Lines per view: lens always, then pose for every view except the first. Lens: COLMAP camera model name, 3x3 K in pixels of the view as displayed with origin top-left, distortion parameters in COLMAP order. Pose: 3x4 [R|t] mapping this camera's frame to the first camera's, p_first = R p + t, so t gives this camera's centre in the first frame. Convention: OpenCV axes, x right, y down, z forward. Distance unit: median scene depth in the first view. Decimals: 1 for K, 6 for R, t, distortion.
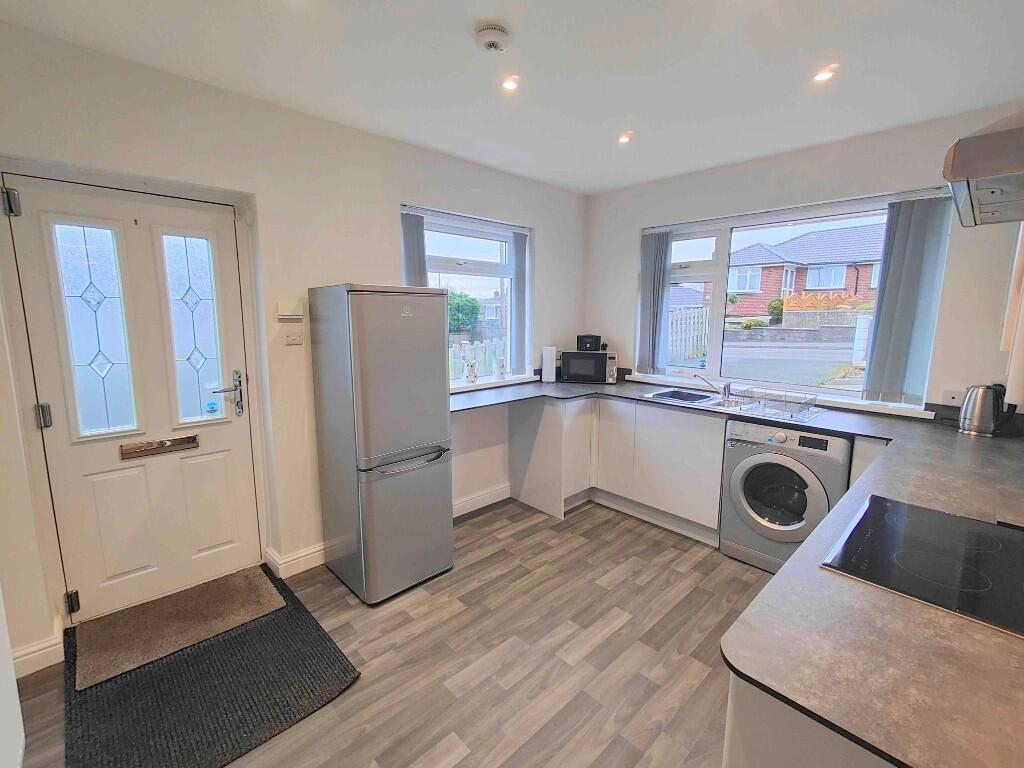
lens RADIAL K [[453.0, 0, 510.7], [0, 453.0, 378.7], [0, 0, 1]] dist [0.009566, 0.000613]
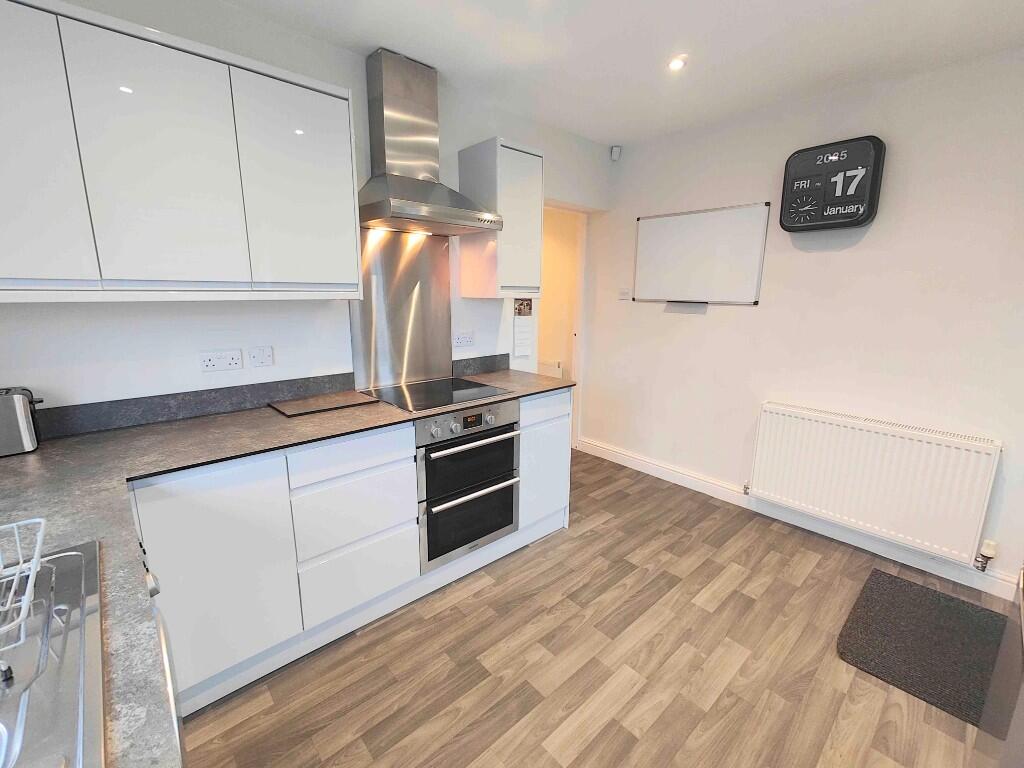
lens RADIAL K [[448.5, 0, 510.9], [0, 448.5, 379.2], [0, 0, 1]] dist [0.006636, -0.000418]
pose [[-0.999646, -0.023496, 0.012491, 0.351885], [-0.017914, 0.941330, 0.337011, -0.207254], [-0.019676, 0.336668, -0.941418, 1.591923]]
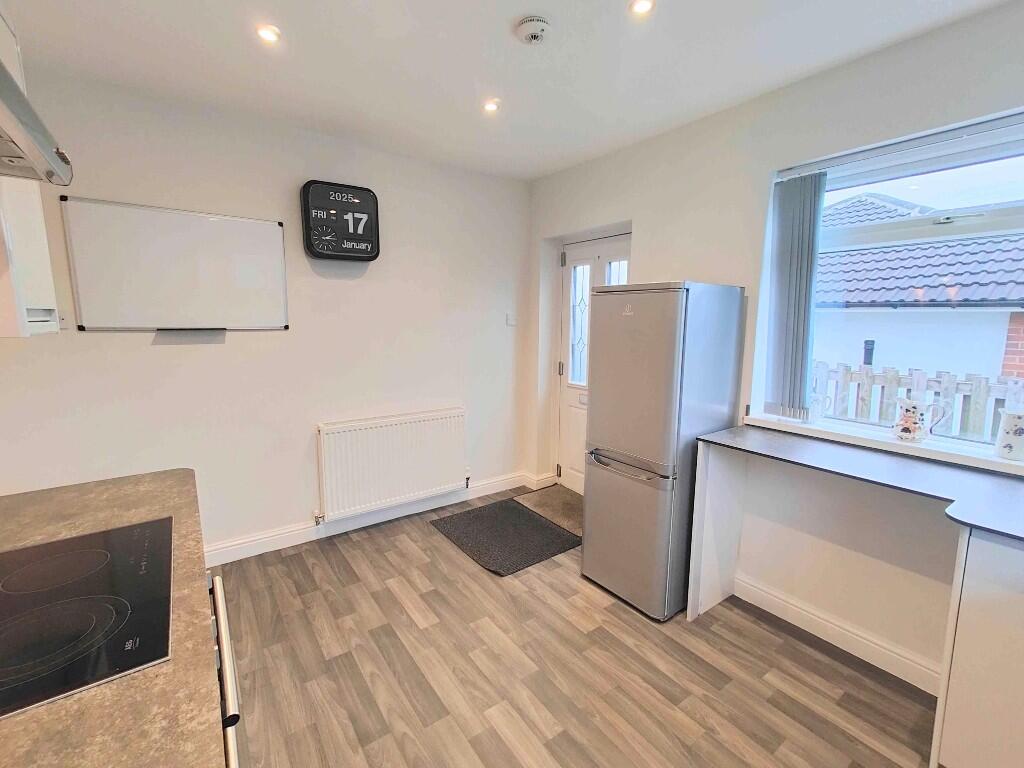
lens RADIAL K [[453.0, 0, 510.7], [0, 453.0, 378.7], [0, 0, 1]] dist [0.009566, 0.000613]
pose [[-0.129423, 0.128359, -0.983247, 0.861036], [-0.154084, 0.976938, 0.147817, -0.122513], [0.979545, 0.170633, -0.106660, 0.985410]]
